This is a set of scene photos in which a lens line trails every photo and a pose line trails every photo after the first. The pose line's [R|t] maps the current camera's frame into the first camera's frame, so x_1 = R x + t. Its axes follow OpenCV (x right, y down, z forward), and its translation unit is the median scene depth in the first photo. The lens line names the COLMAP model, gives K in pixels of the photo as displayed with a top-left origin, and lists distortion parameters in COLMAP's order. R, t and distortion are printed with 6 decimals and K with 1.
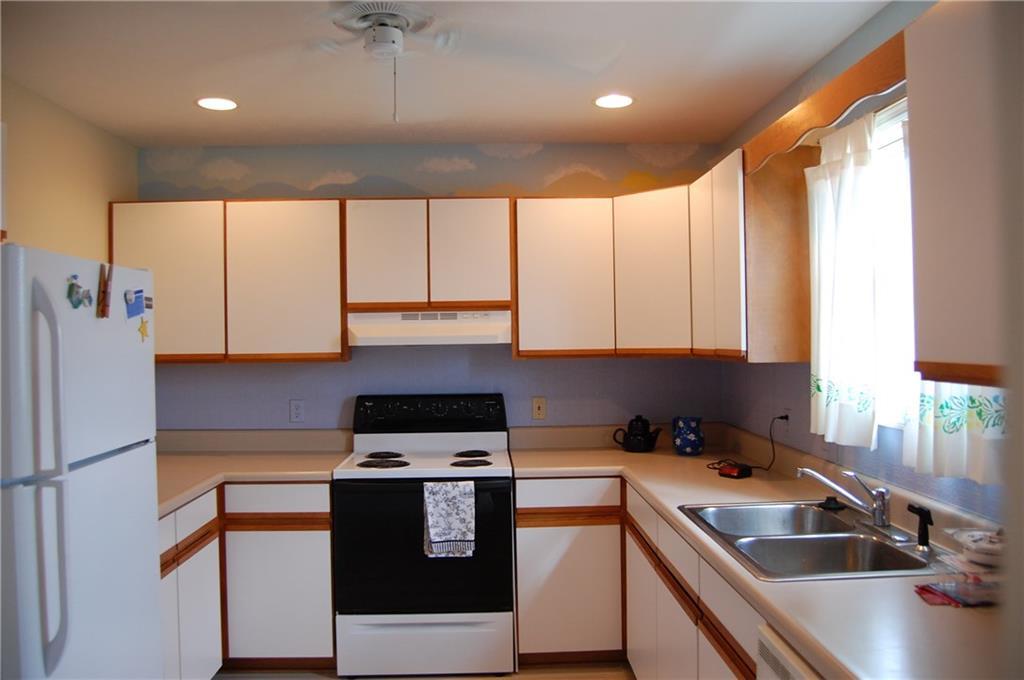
lens RADIAL K [[801.6, 0, 512.0], [0, 801.6, 340.0], [0, 0, 1]] dist [-0.083556, -0.003563]
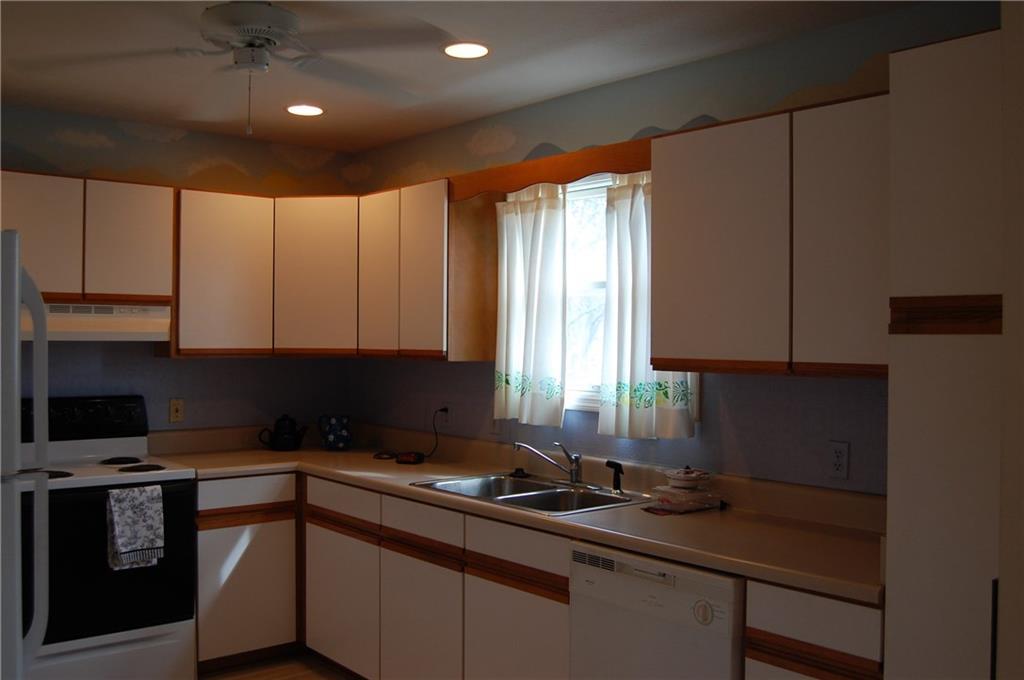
lens RADIAL K [[971.8, 0, 512.0], [0, 971.8, 340.0], [0, 0, 1]] dist [-0.067291, -0.000161]
pose [[0.786401, 0.018514, 0.617438, -0.431090], [-0.016906, 0.999821, -0.008448, 0.006355], [-0.617484, -0.003795, 0.786574, -0.160301]]
